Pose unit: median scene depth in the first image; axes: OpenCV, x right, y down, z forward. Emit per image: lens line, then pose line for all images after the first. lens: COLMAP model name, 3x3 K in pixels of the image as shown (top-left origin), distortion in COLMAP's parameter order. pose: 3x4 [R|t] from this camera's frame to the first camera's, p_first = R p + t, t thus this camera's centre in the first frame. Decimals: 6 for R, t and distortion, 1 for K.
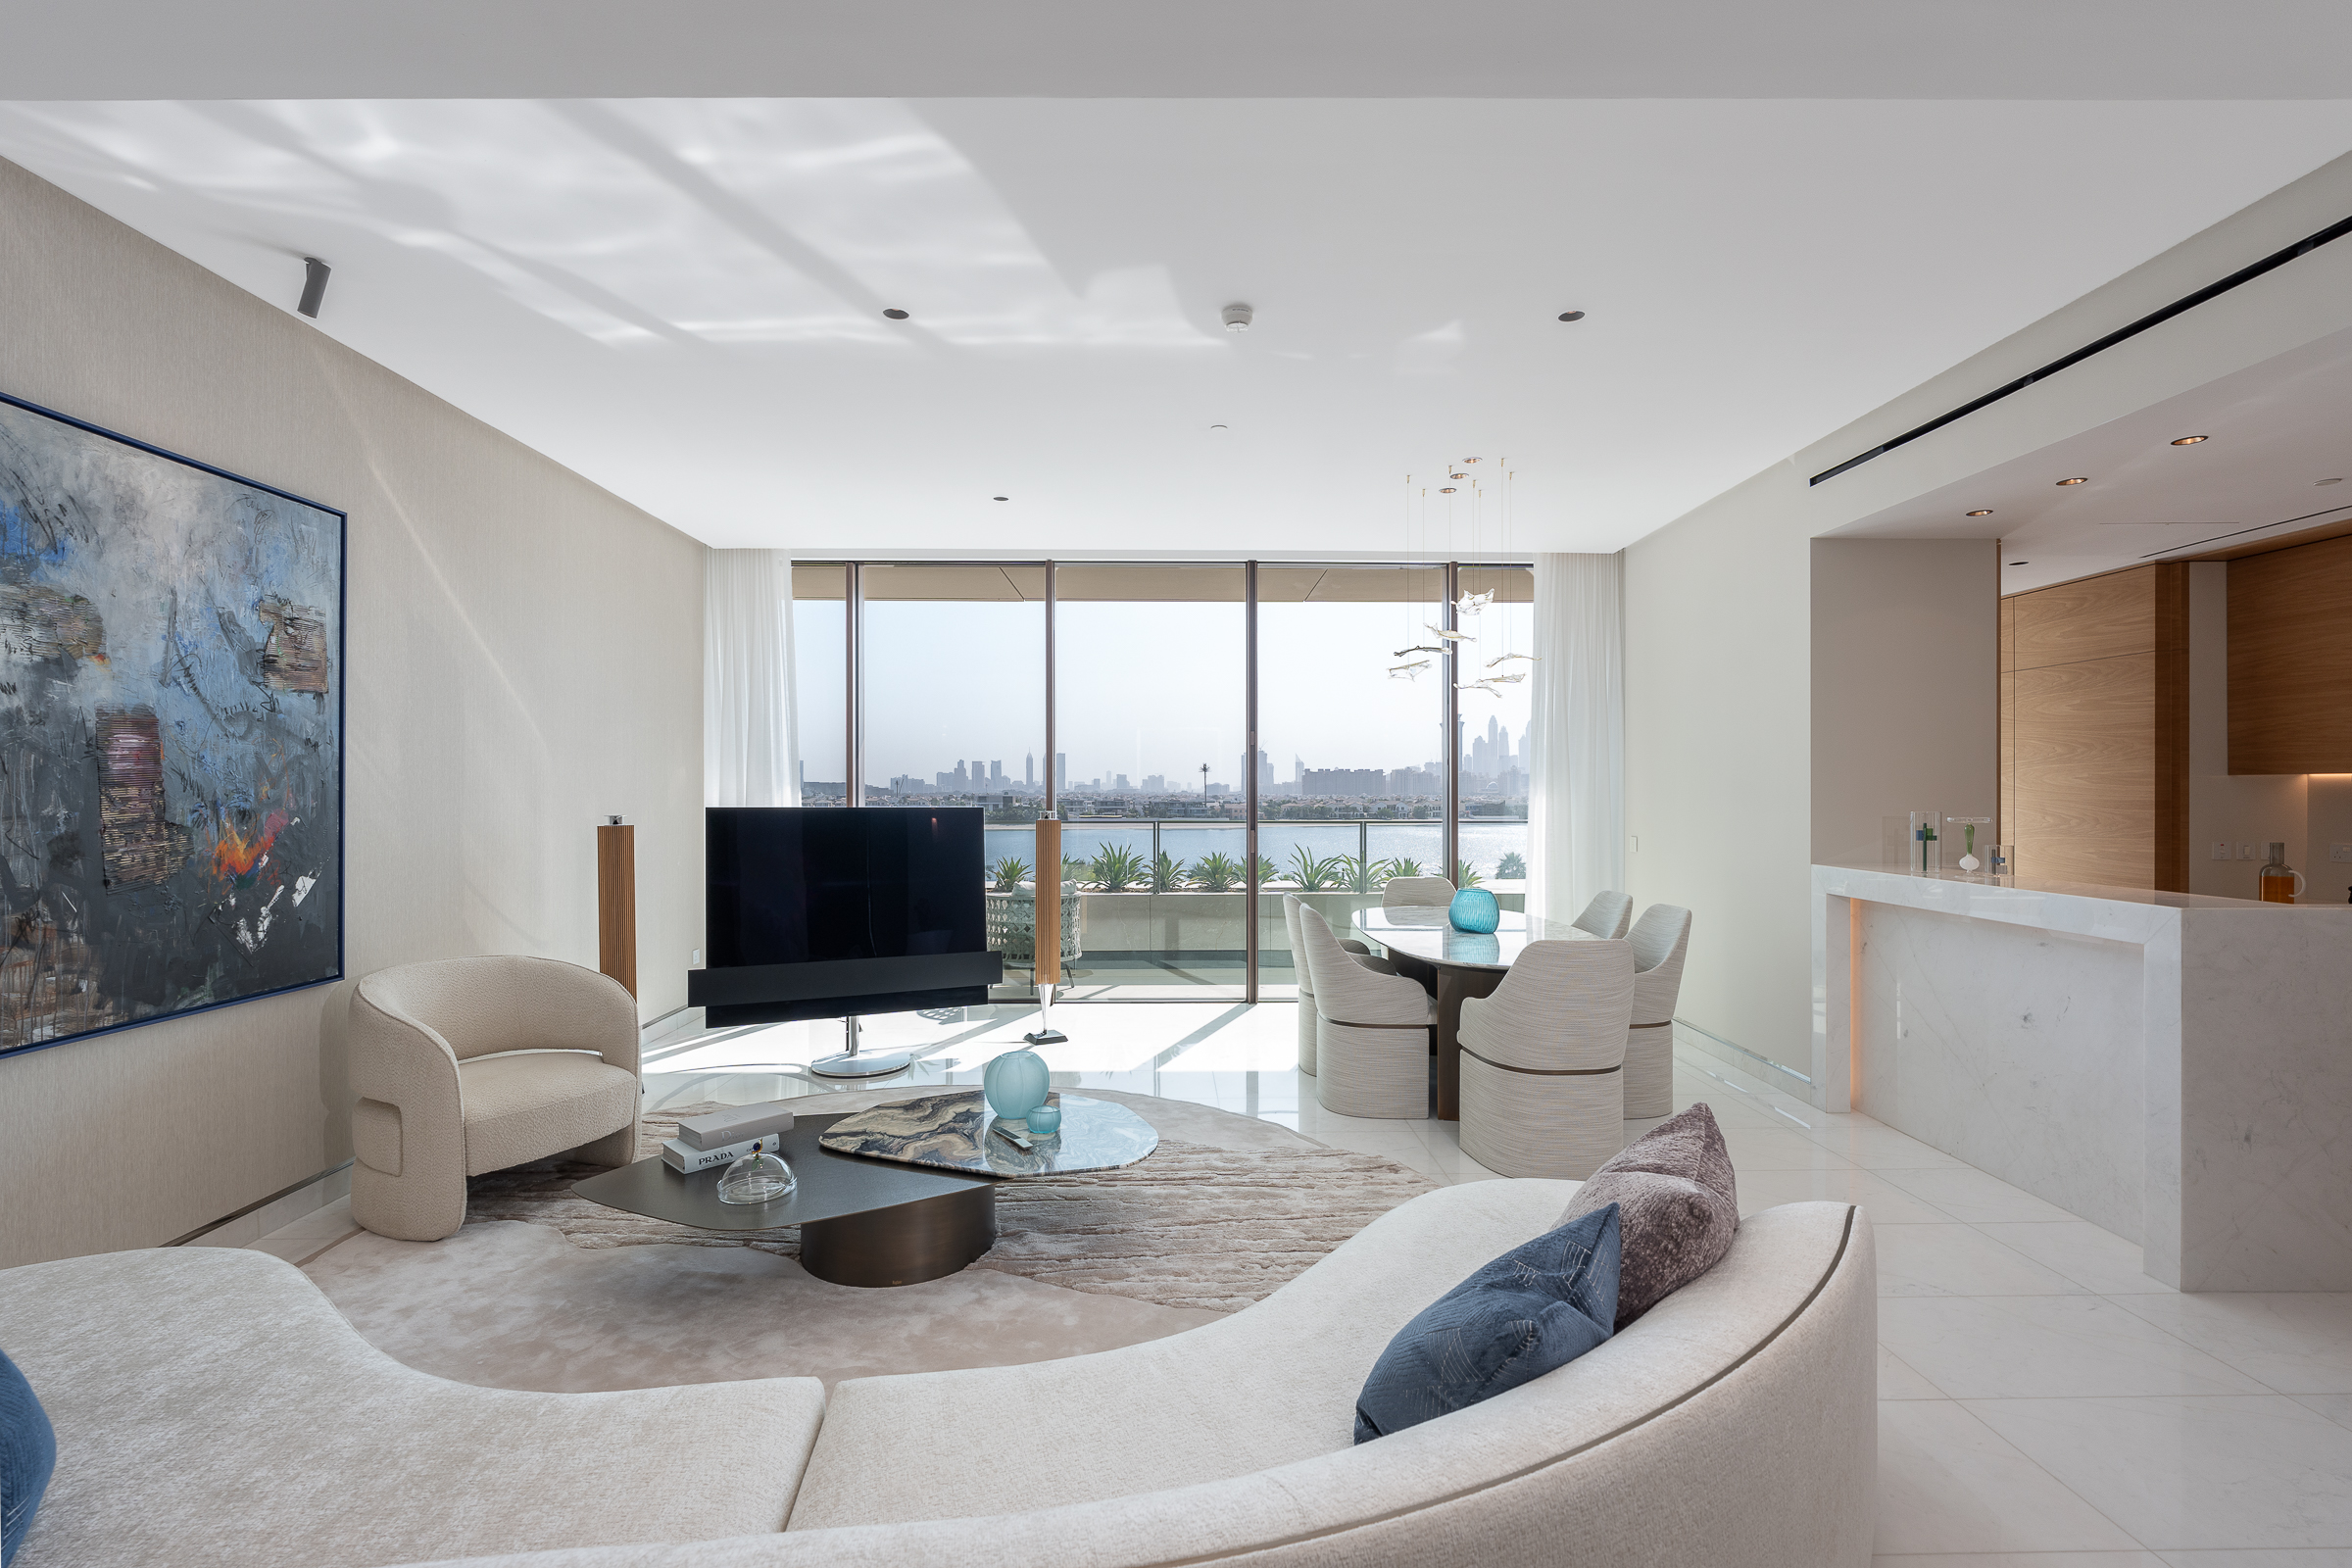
lens RADIAL K [[1069.6, 0, 1180.3], [0, 1069.6, 776.3], [0, 0, 1]] dist [0.003104, -0.000754]
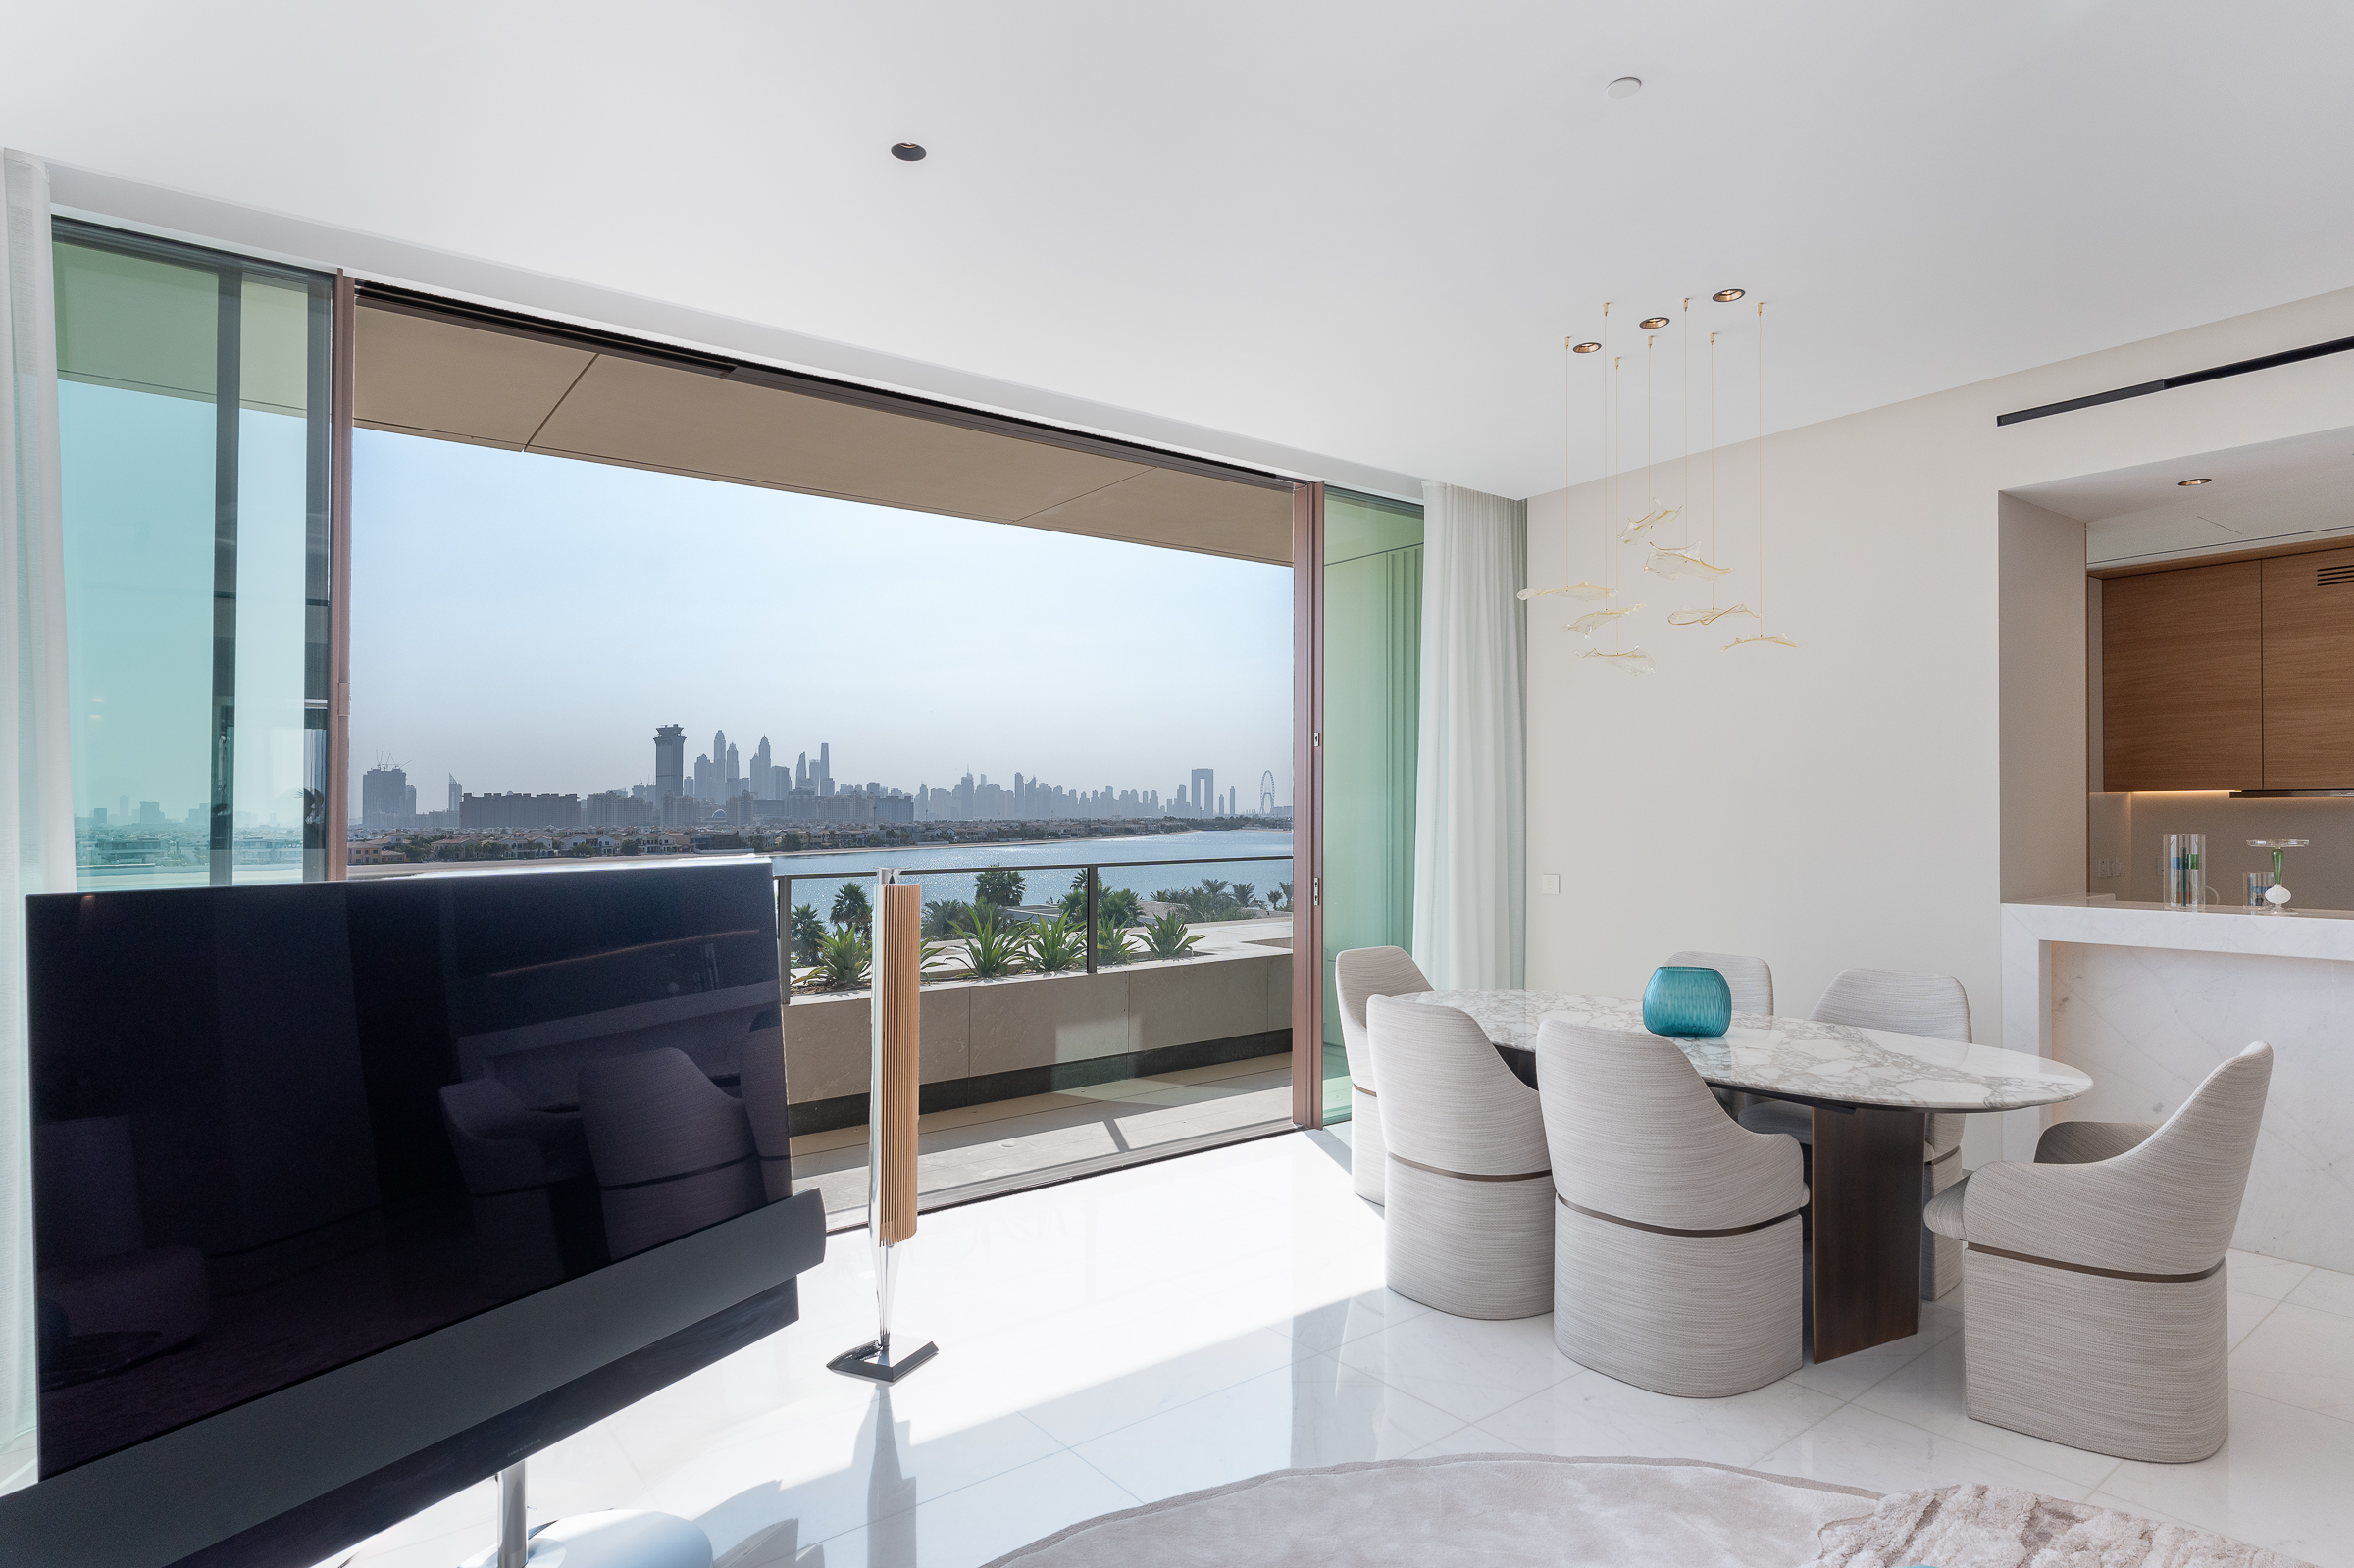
lens RADIAL K [[1234.8, 0, 1167.0], [0, 1234.8, 754.5], [0, 0, 1]] dist [0.005563, -0.000607]
pose [[0.808764, 0.020201, 0.587787, -0.425754], [0.002846, 0.999264, -0.038258, 0.005508], [-0.588127, 0.032615, 0.808111, 0.589351]]
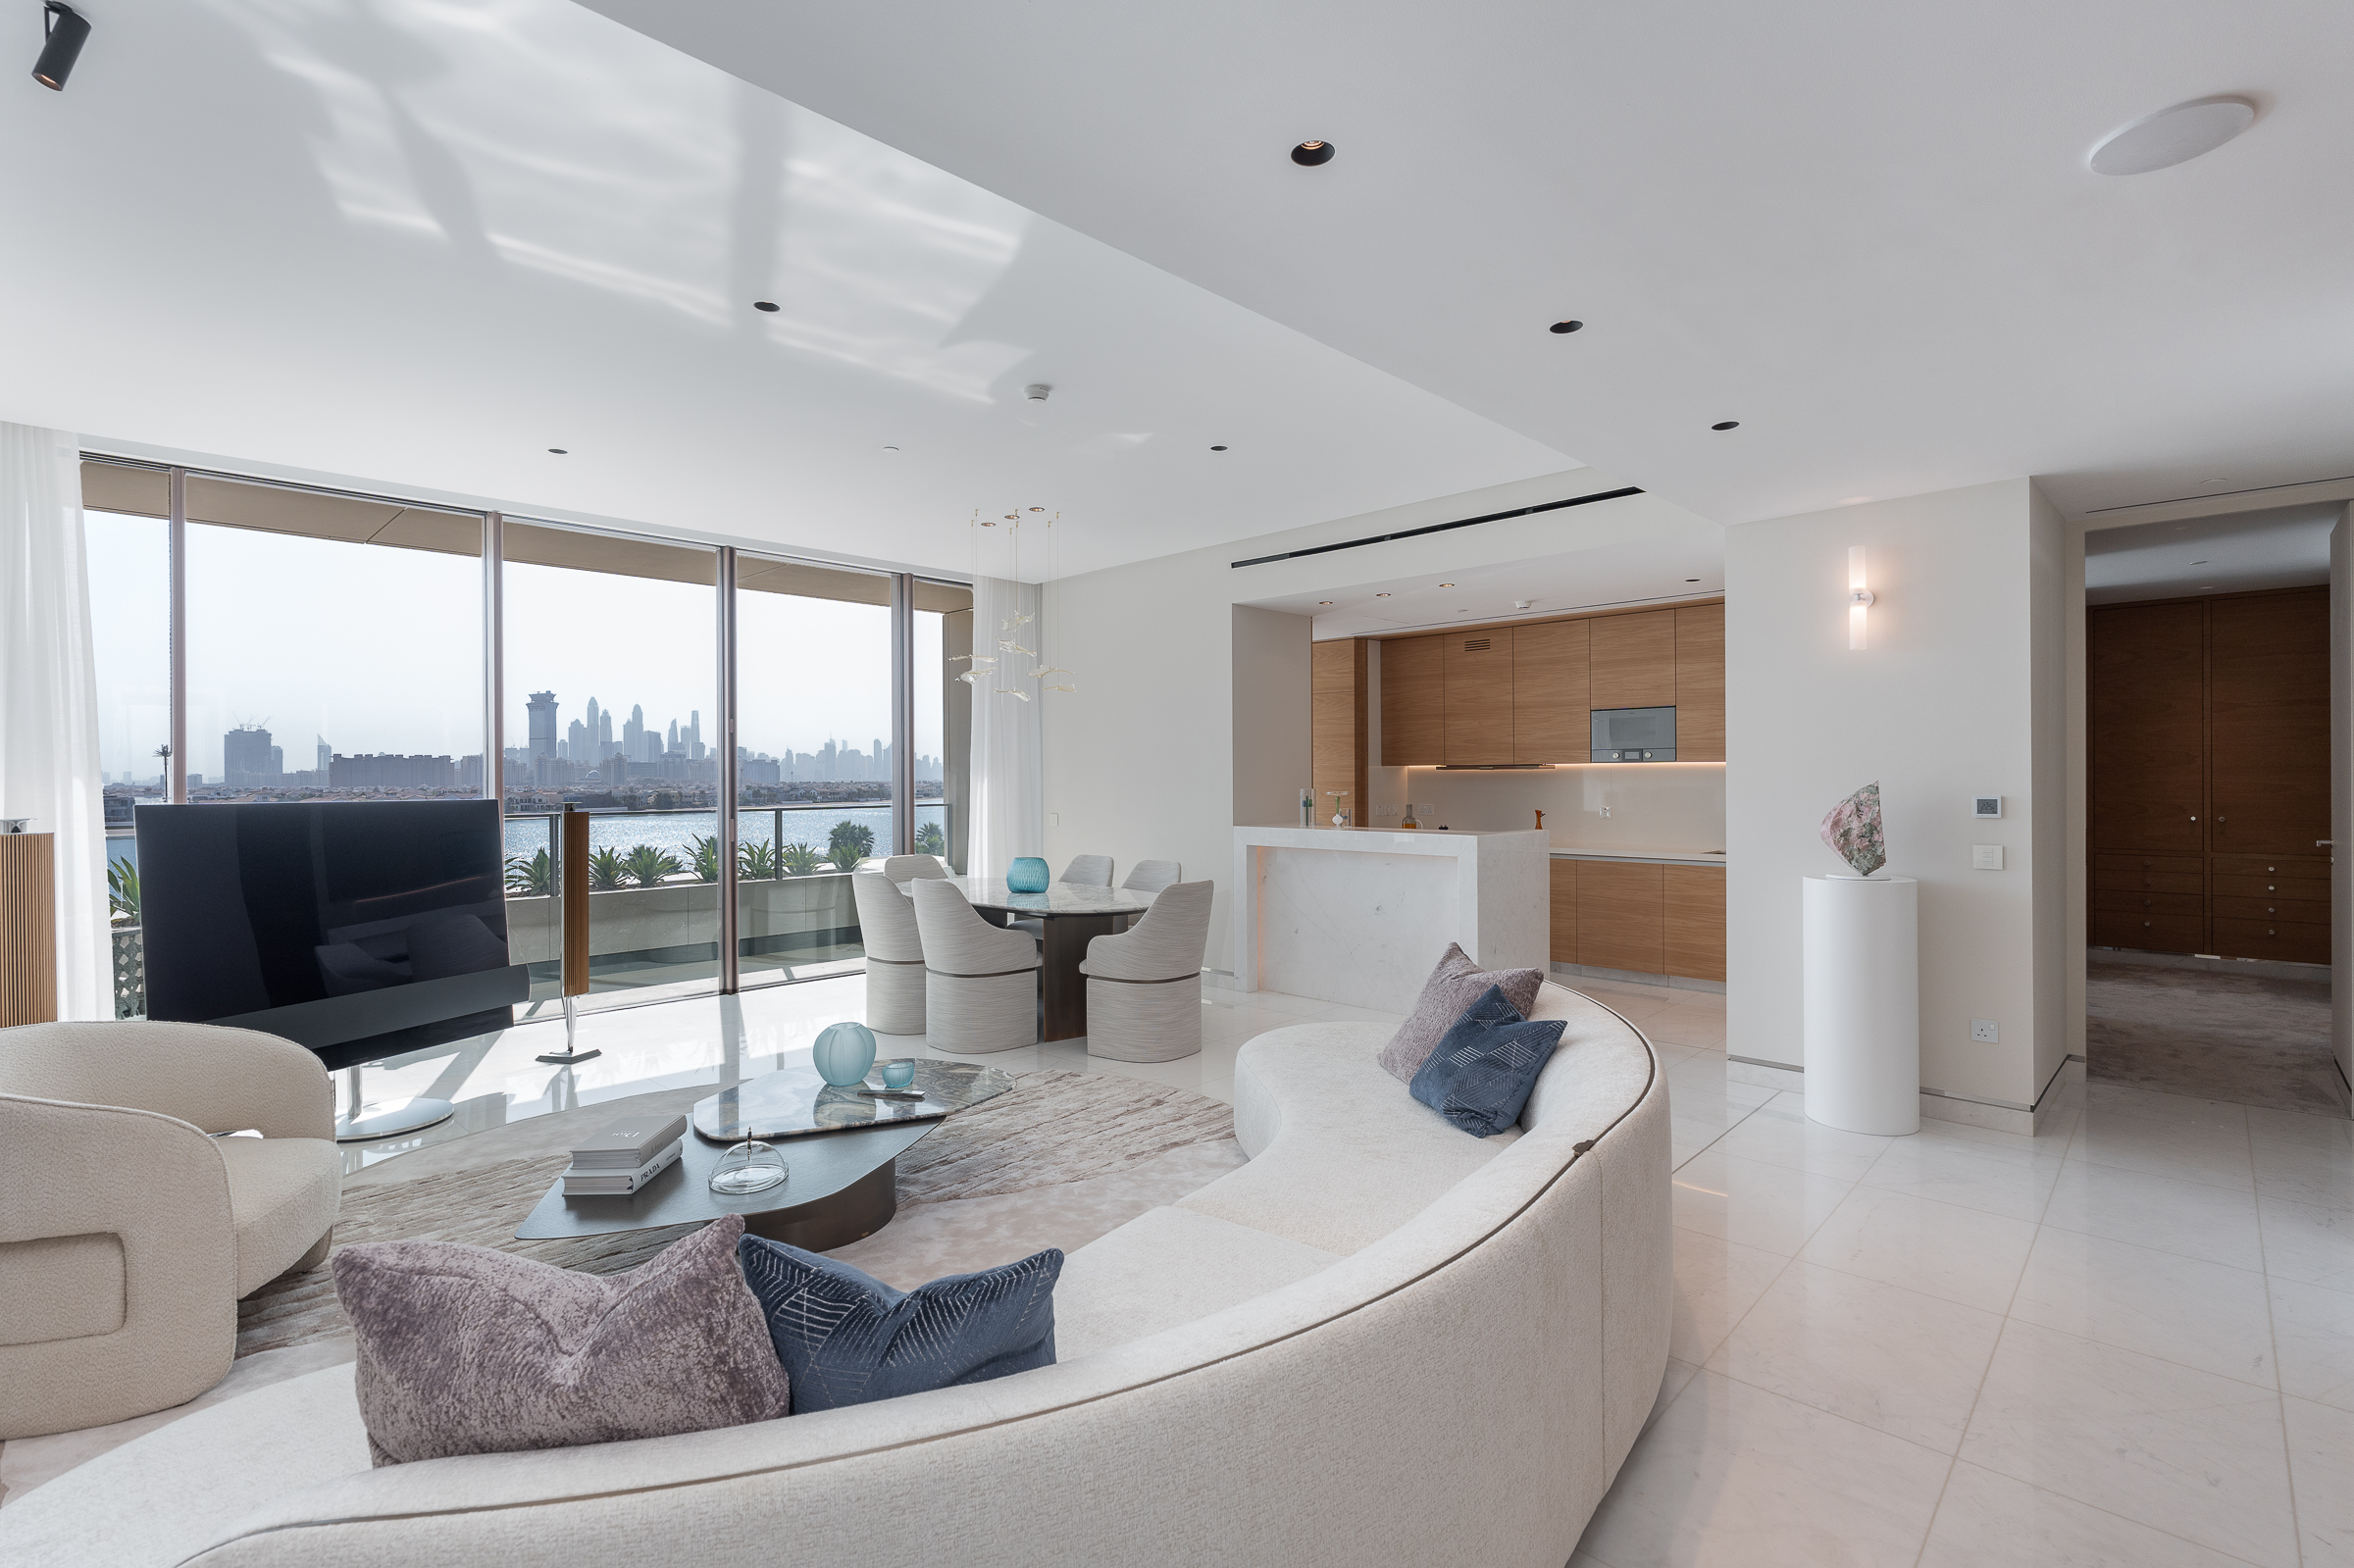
lens RADIAL K [[1070.4, 0, 1165.1], [0, 1070.4, 749.7], [0, 0, 1]] dist [0.003104, -0.000754]
pose [[0.716526, 0.013015, 0.697439, -0.481465], [-0.002892, 0.999873, -0.015688, 0.000836], [-0.697555, 0.009224, 0.716472, 0.009126]]
